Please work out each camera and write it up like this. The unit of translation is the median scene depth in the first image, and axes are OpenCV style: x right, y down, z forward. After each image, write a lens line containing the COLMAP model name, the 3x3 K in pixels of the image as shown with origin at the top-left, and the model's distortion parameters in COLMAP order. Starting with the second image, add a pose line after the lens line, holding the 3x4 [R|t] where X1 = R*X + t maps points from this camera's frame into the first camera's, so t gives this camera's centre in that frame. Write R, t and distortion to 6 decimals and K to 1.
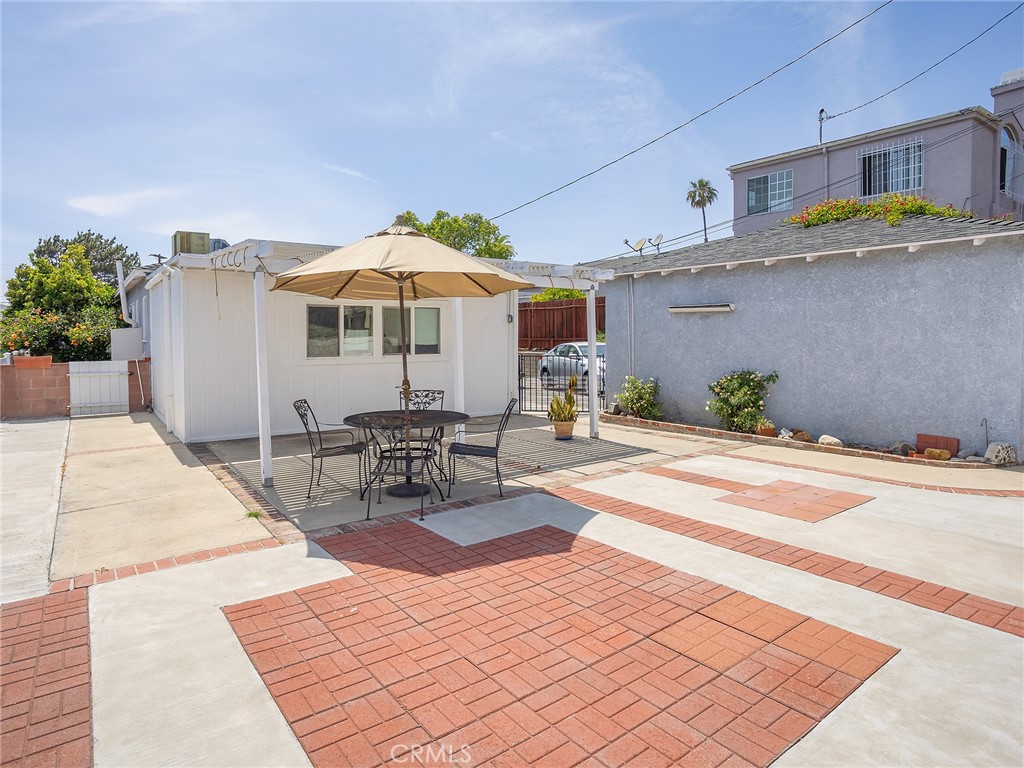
lens RADIAL K [[614.3, 0, 499.7], [0, 614.3, 365.5], [0, 0, 1]] dist [-0.041378, 0.008942]
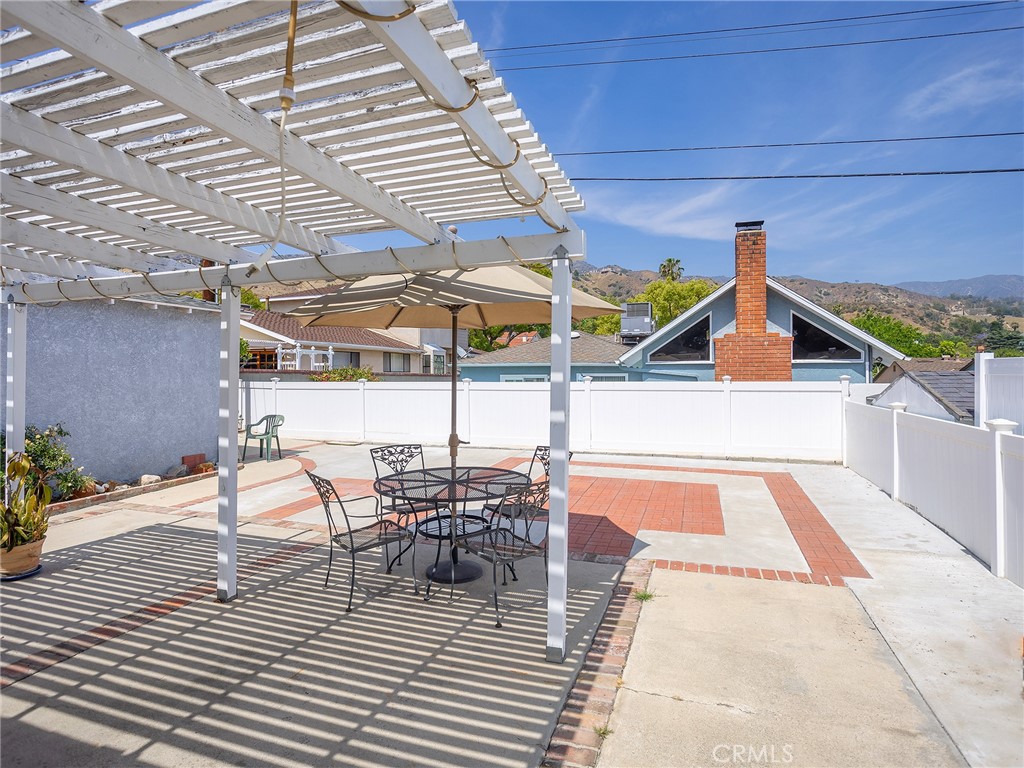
lens RADIAL K [[557.4, 0, 509.5], [0, 557.4, 374.6], [0, 0, 1]] dist [-0.023383, 0.014519]
pose [[-0.591175, 0.006577, 0.806517, -0.779847], [0.050025, 0.998340, 0.028526, -0.069214], [-0.804991, 0.057210, -0.590523, 1.364923]]
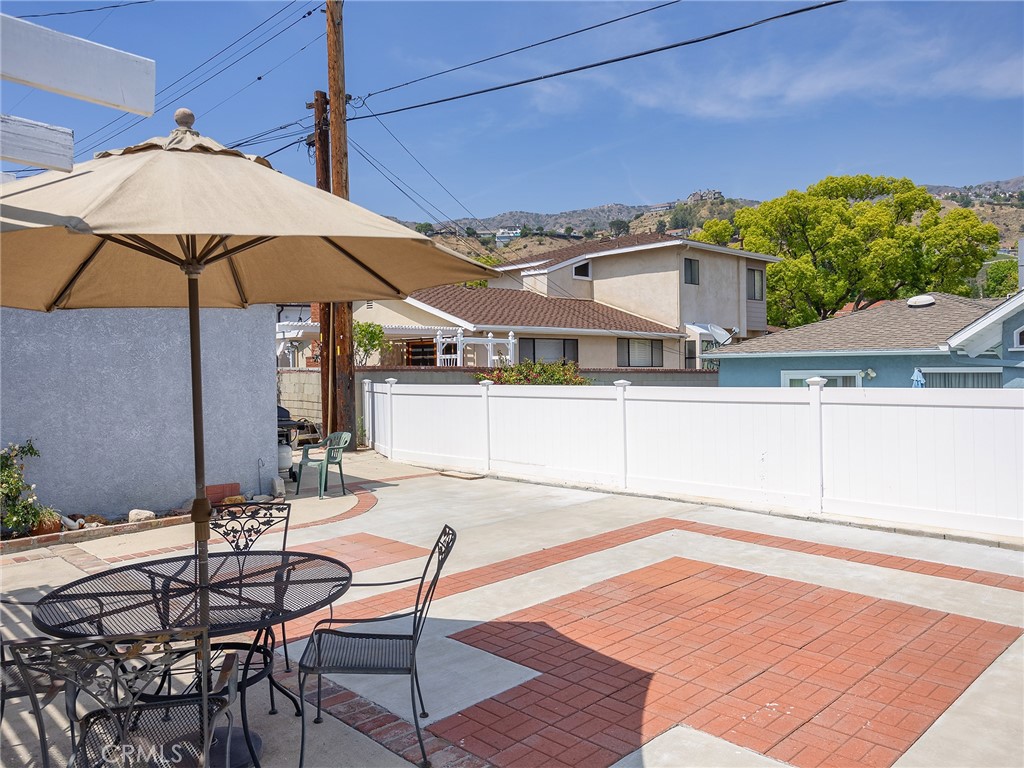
lens RADIAL K [[786.7, 0, 516.7], [0, 786.7, 378.1], [0, 0, 1]] dist [-0.009362, 0.014661]
pose [[-0.171146, -0.003840, 0.985238, -0.731923], [0.063148, 0.997894, 0.014859, -0.053500], [-0.983220, 0.064759, -0.170543, 0.877428]]
